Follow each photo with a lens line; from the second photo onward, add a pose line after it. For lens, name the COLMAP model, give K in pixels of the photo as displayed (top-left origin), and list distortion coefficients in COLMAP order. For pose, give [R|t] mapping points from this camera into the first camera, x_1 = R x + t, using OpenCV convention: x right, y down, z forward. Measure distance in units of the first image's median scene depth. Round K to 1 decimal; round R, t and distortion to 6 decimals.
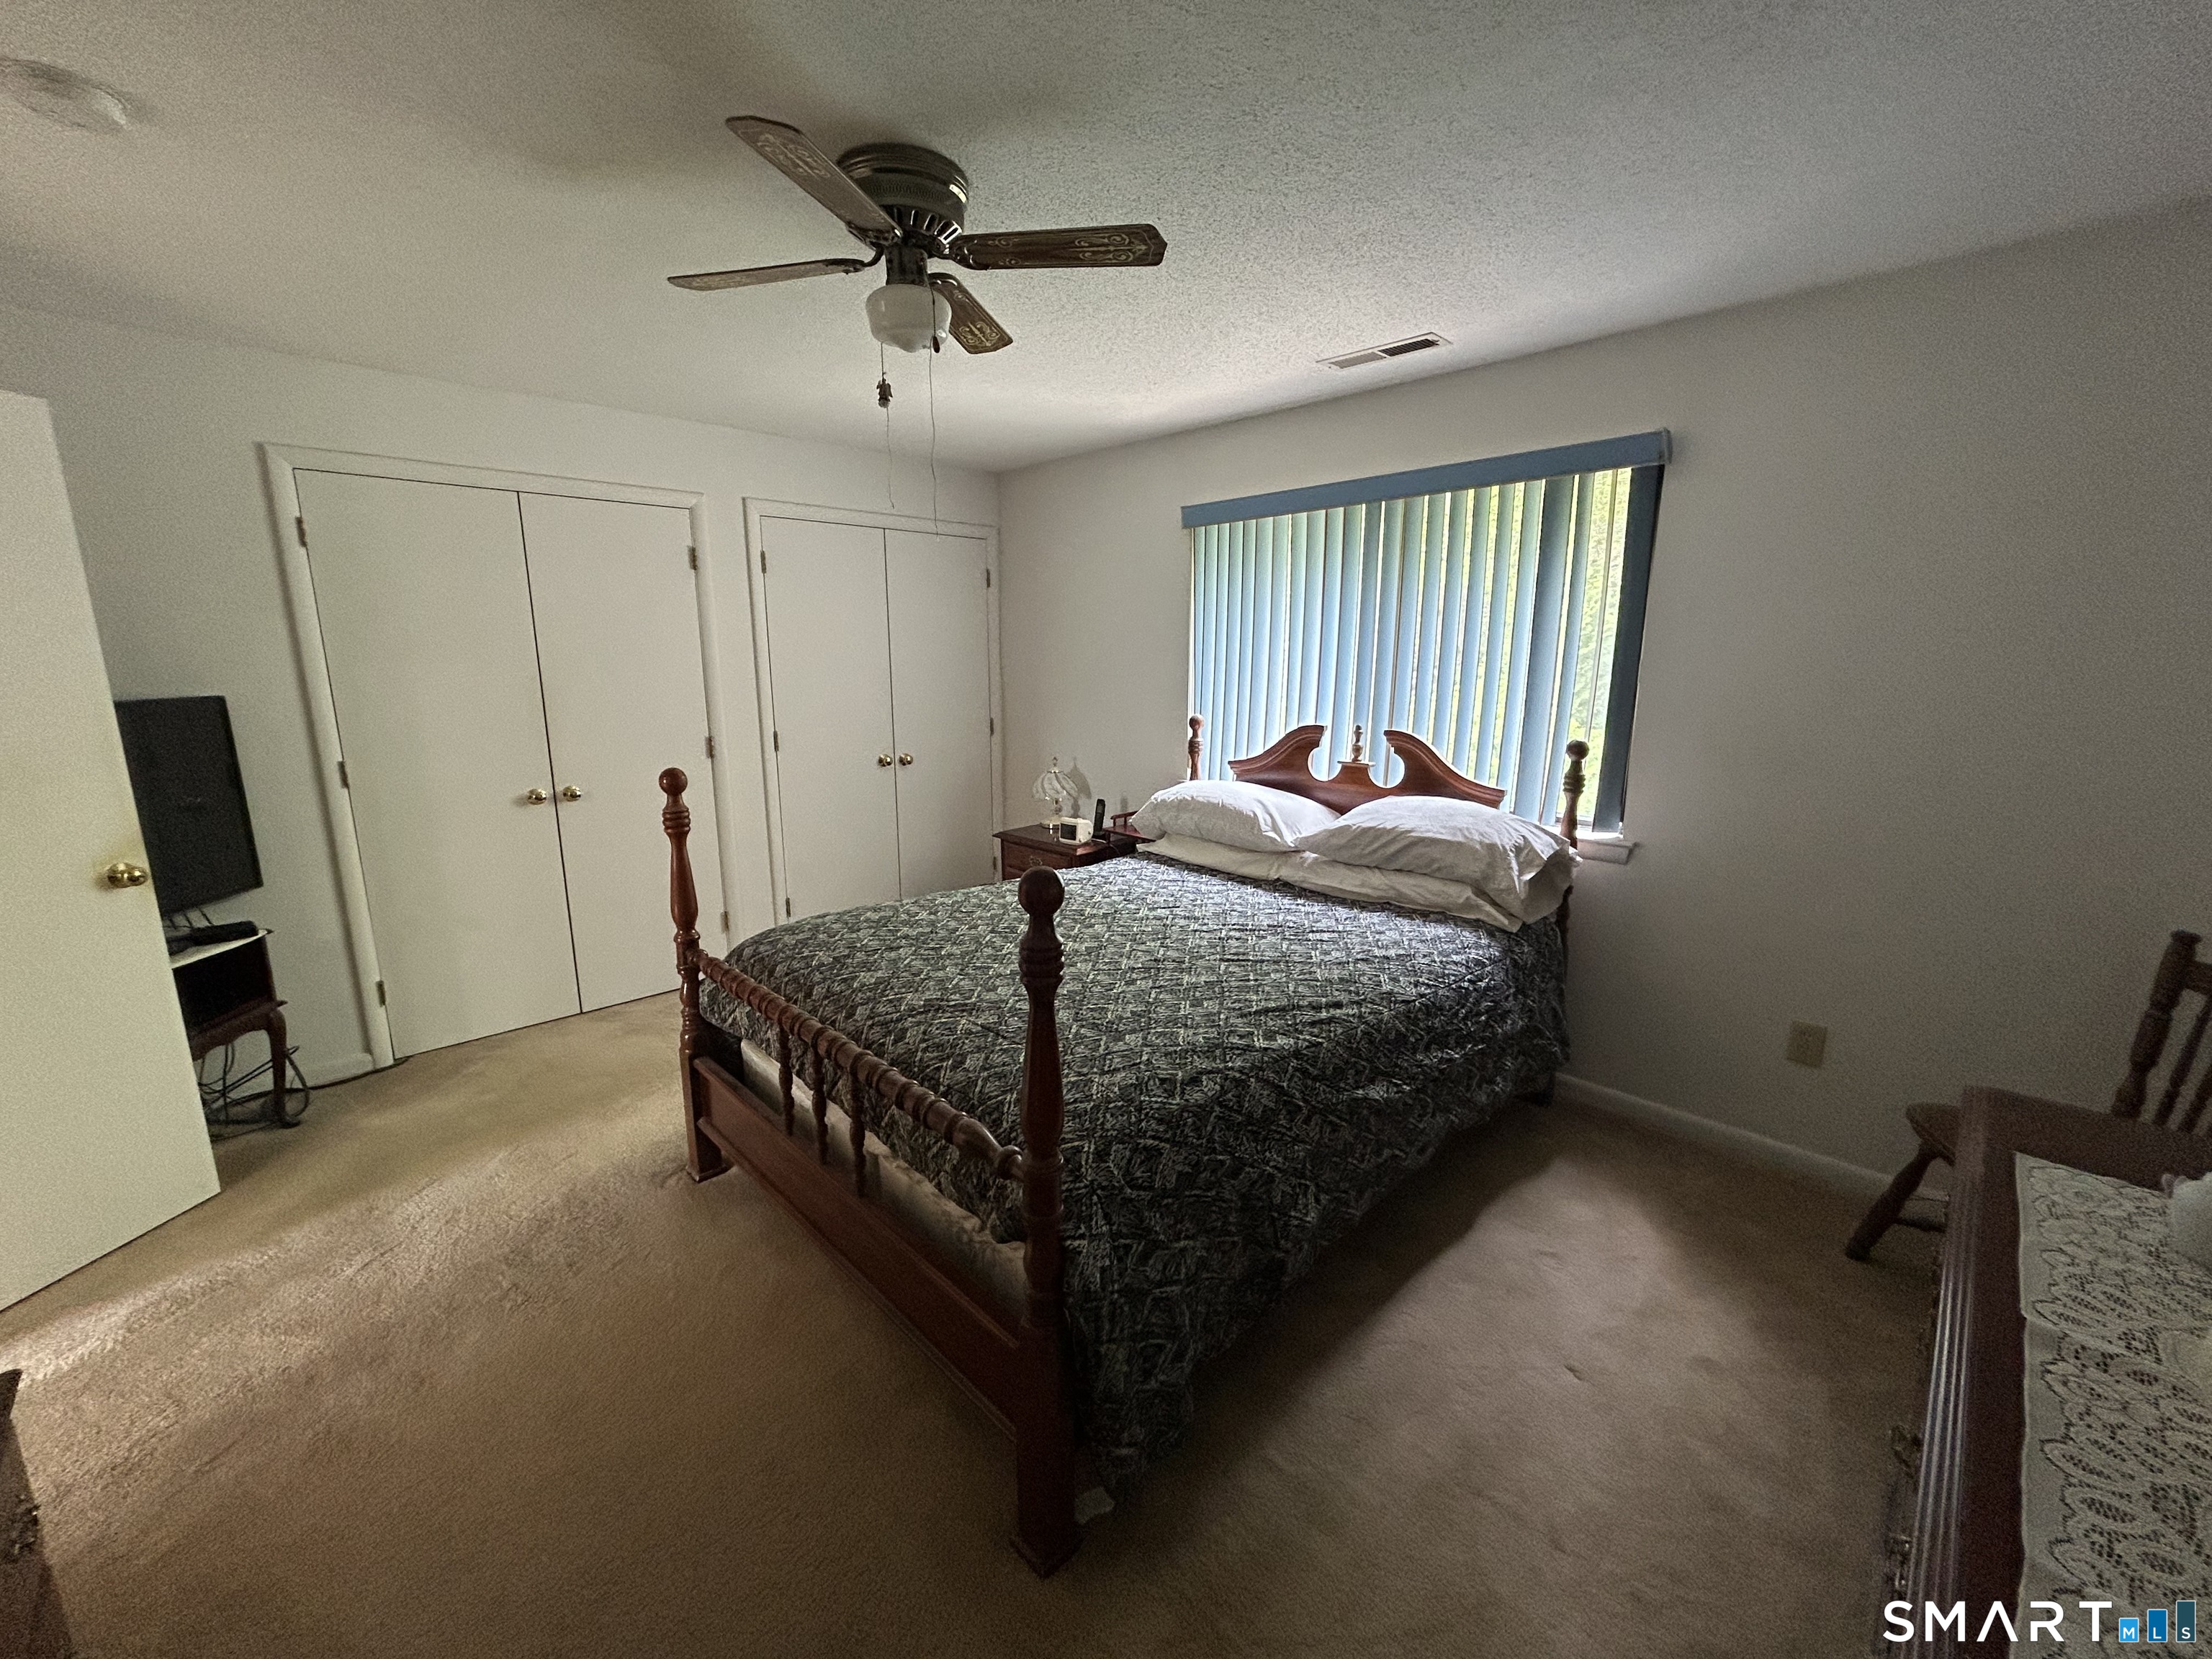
lens RADIAL K [[886.8, 0, 1096.9], [0, 886.8, 836.7], [0, 0, 1]] dist [0.014092, 0.000382]
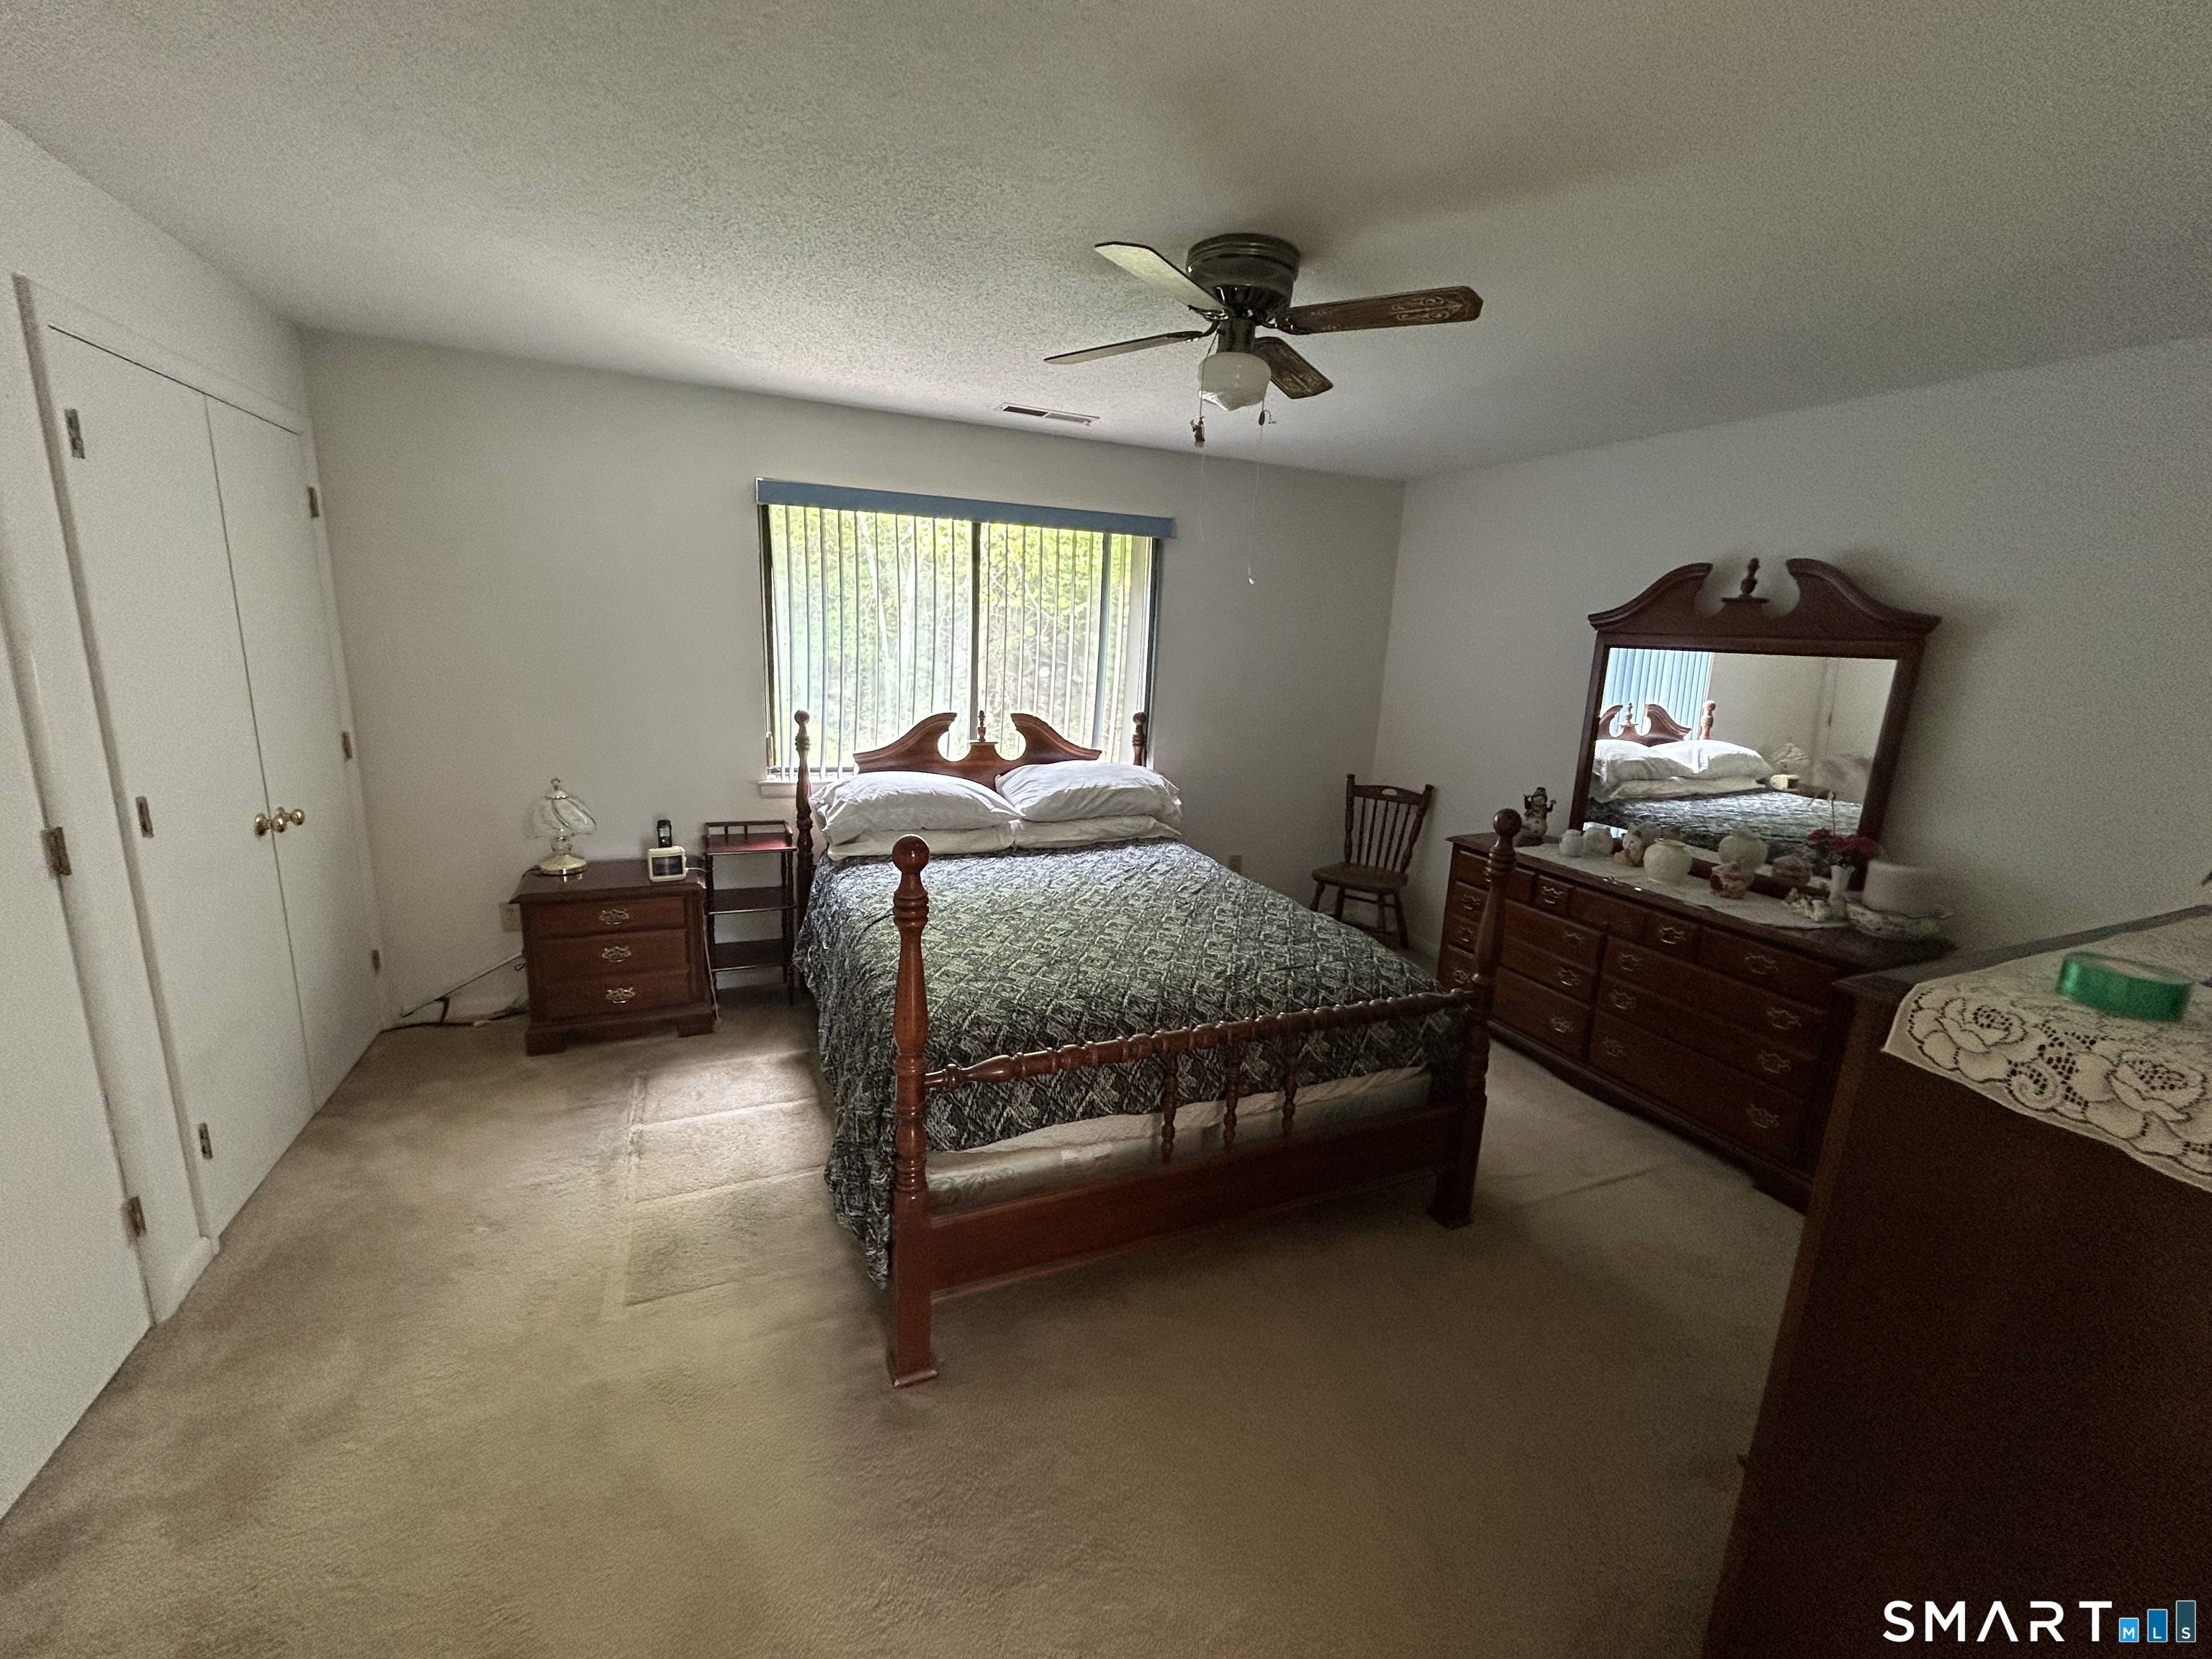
lens RADIAL K [[886.8, 0, 1097.2], [0, 886.8, 821.1], [0, 0, 1]] dist [0.014092, 0.000382]
pose [[0.363600, -0.177118, 0.914562, -0.799866], [0.152497, 0.979832, 0.129131, -0.116517], [-0.918988, 0.092516, 0.383277, 0.442709]]
